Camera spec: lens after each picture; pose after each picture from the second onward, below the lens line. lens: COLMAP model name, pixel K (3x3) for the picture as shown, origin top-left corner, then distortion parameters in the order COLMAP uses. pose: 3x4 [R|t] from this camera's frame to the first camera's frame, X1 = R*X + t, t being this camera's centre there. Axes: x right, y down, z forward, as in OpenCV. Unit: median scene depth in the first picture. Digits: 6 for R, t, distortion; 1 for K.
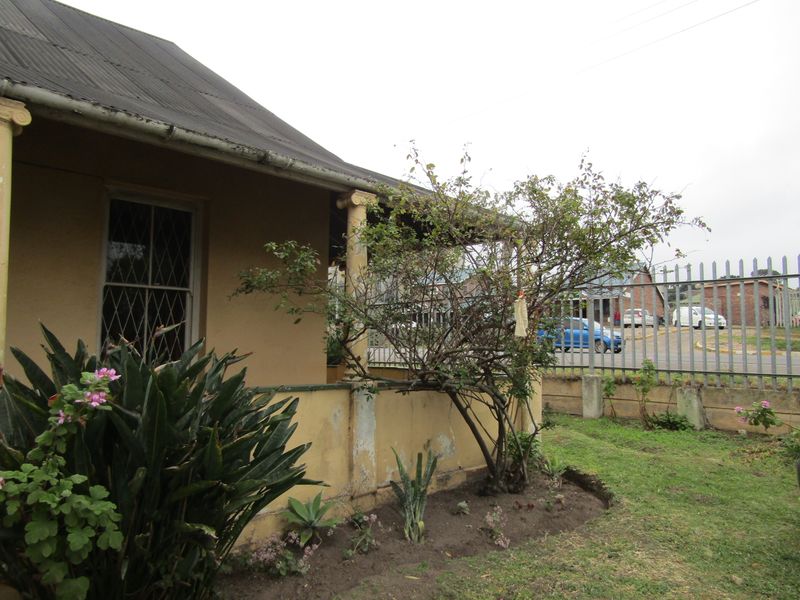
lens RADIAL K [[571.7, 0, 400.2], [0, 571.7, 295.2], [0, 0, 1]] dist [-0.003329, -0.005021]
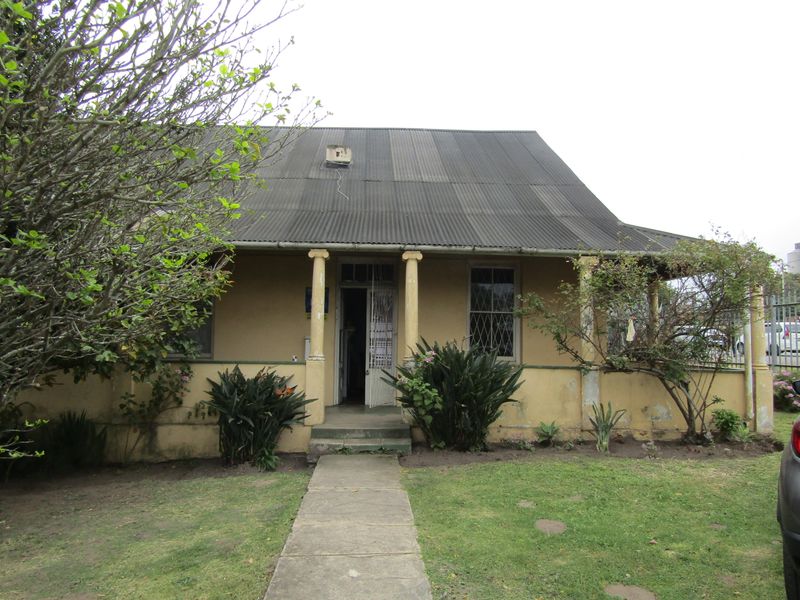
lens RADIAL K [[571.7, 0, 400.2], [0, 571.7, 295.2], [0, 0, 1]] dist [-0.003329, -0.005021]
pose [[0.736888, -0.039373, -0.674868, 0.751405], [0.041638, 0.999050, -0.012822, -0.072545], [0.674732, -0.018652, 0.737827, -0.730105]]
